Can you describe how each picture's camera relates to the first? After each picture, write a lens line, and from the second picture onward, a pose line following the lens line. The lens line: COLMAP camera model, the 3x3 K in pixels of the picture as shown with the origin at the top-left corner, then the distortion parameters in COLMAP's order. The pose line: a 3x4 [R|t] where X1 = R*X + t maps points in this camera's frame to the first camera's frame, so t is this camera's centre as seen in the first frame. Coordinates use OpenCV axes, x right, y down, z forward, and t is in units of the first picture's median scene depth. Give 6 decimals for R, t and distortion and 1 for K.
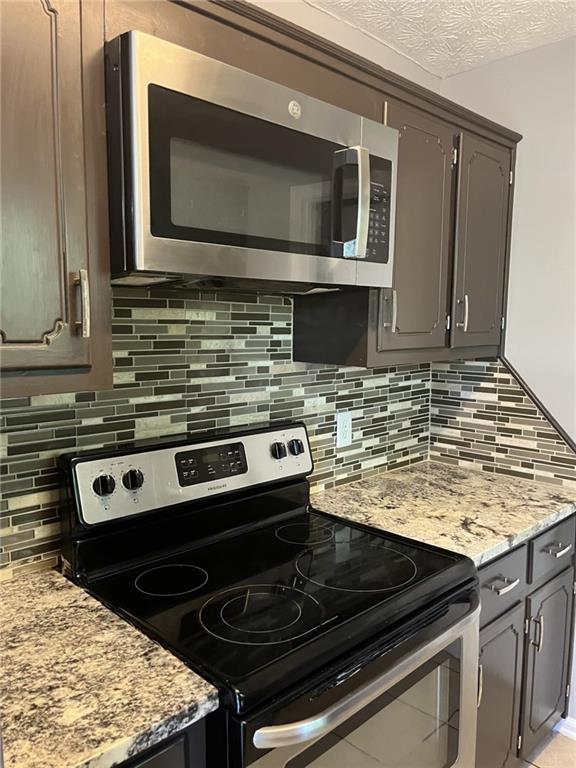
lens RADIAL K [[580.9, 0, 289.4], [0, 580.9, 390.1], [0, 0, 1]] dist [0.021531, -0.010934]
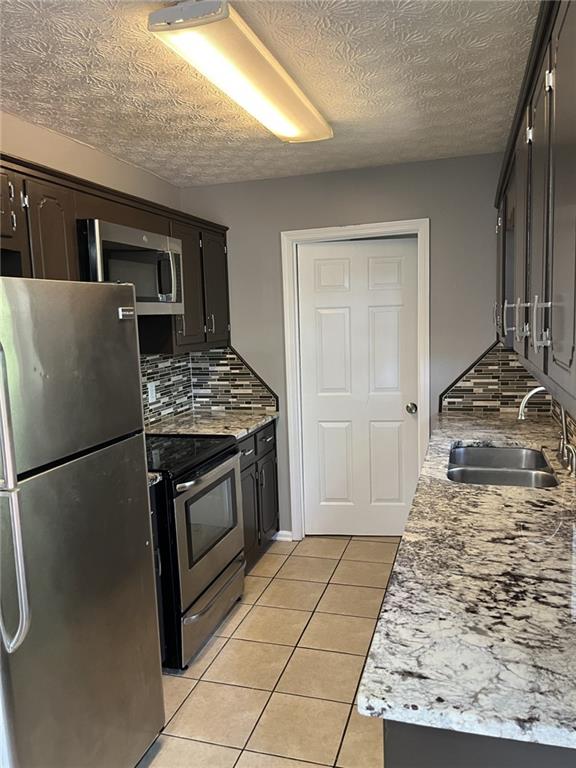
lens RADIAL K [[580.9, 0, 289.4], [0, 580.9, 390.1], [0, 0, 1]] dist [0.021531, -0.010934]
pose [[0.872738, -0.094508, 0.478954, -0.358521], [0.092765, 0.995312, 0.027361, 0.048712], [-0.479295, 0.020551, 0.877413, -0.687414]]
